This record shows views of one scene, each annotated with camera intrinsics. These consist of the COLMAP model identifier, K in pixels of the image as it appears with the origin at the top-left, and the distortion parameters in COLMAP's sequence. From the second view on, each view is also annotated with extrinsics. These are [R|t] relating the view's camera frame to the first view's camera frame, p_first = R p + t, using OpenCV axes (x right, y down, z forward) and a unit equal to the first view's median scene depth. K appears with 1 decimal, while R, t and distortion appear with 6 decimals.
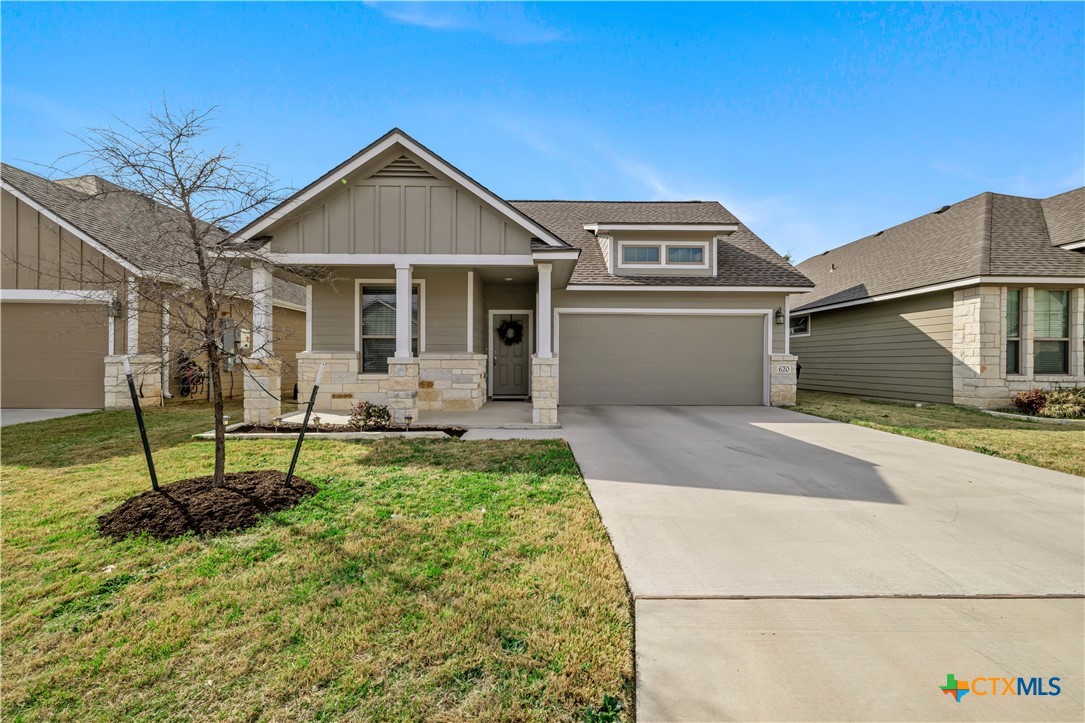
lens RADIAL K [[469.2, 0, 538.9], [0, 469.2, 360.9], [0, 0, 1]] dist [0.001315, 0.000399]
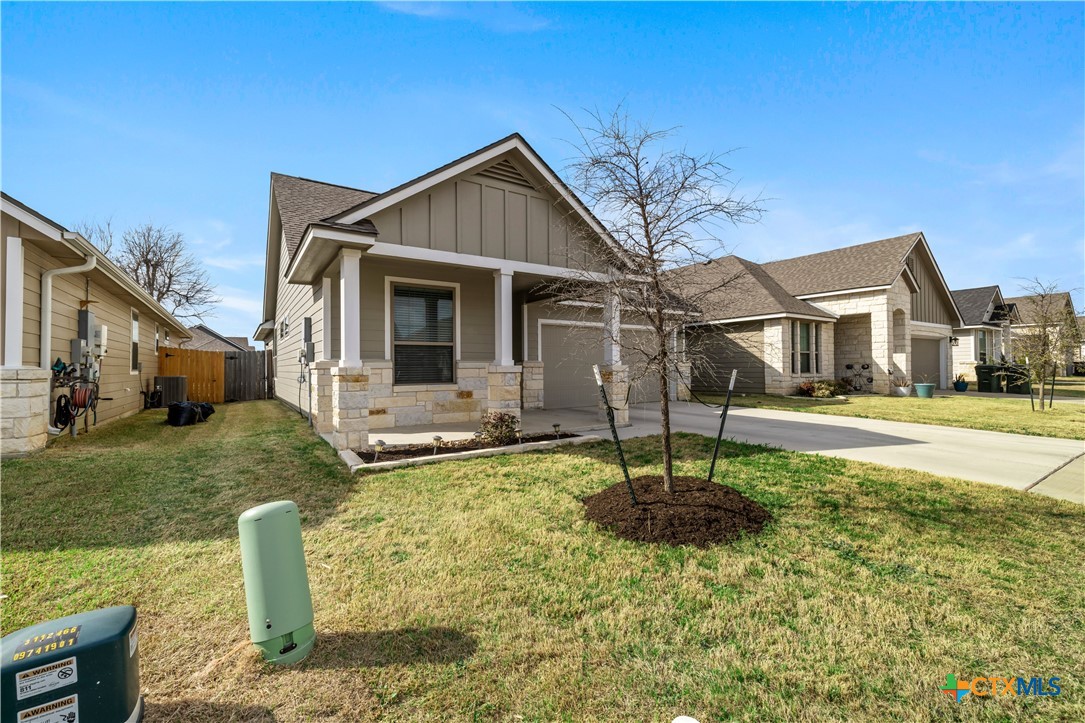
lens RADIAL K [[469.2, 0, 538.9], [0, 469.2, 360.9], [0, 0, 1]] dist [0.001315, 0.000399]
pose [[0.832109, -0.002341, 0.554607, -0.641406], [0.011378, 0.999853, -0.012852, -0.003693], [-0.554495, 0.017004, 0.832013, 0.127940]]
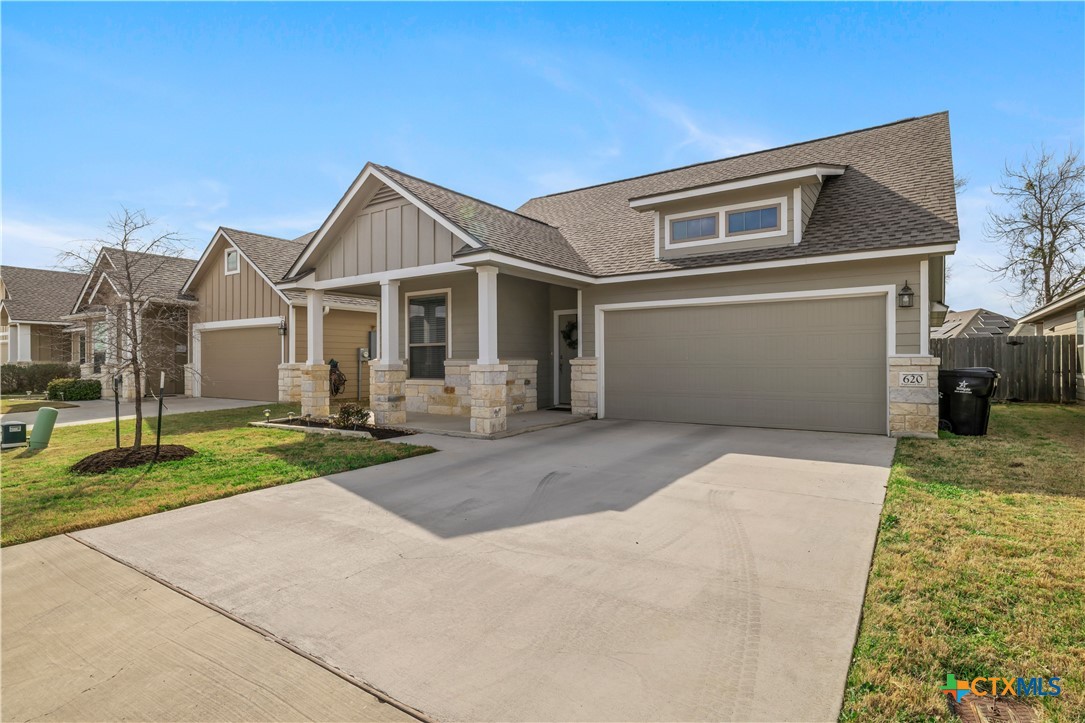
lens RADIAL K [[564.6, 0, 542.5], [0, 564.6, 361.5], [0, 0, 1]] dist [0.000640, 0.000192]
pose [[0.808657, -0.007293, -0.588235, 0.653549], [0.005646, 0.999973, -0.004636, -0.005645], [0.588253, 0.000428, 0.808677, 0.117059]]
